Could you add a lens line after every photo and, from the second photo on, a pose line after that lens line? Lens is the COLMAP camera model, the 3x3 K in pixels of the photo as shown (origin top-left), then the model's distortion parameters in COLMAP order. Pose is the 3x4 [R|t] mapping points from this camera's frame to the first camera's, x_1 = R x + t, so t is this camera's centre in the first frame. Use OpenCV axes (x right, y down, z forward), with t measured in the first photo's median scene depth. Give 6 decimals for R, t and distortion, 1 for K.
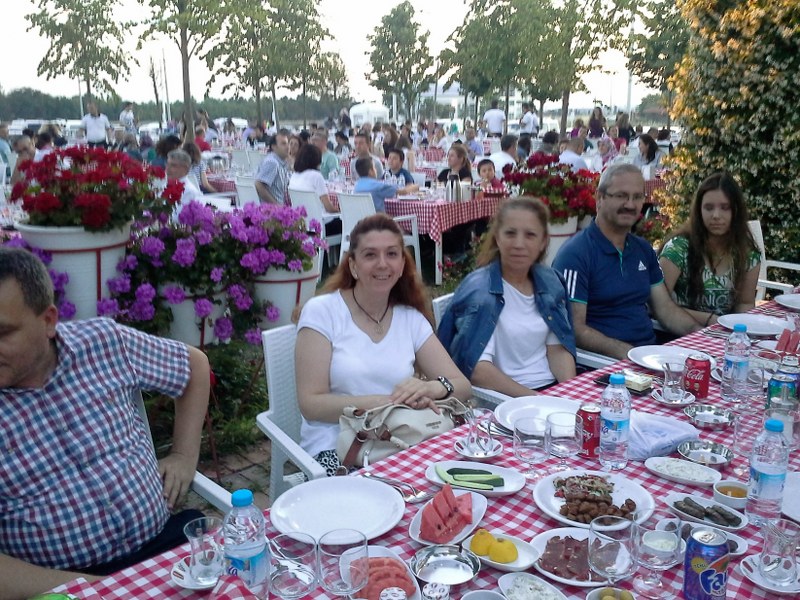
lens RADIAL K [[750.6, 0, 415.6], [0, 750.6, 296.5], [0, 0, 1]] dist [0.004538, -0.028502]
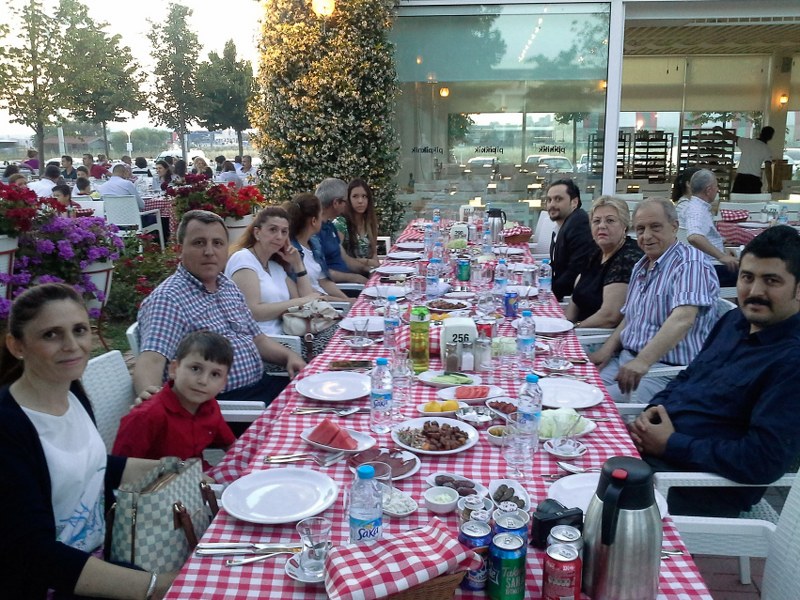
lens RADIAL K [[750.6, 0, 415.6], [0, 750.6, 296.5], [0, 0, 1]] dist [0.004538, -0.028502]
pose [[0.726491, -0.142761, 0.672183, -0.505407], [0.169133, 0.985238, 0.026450, 0.060724], [-0.666036, 0.094473, 0.739913, -0.256876]]
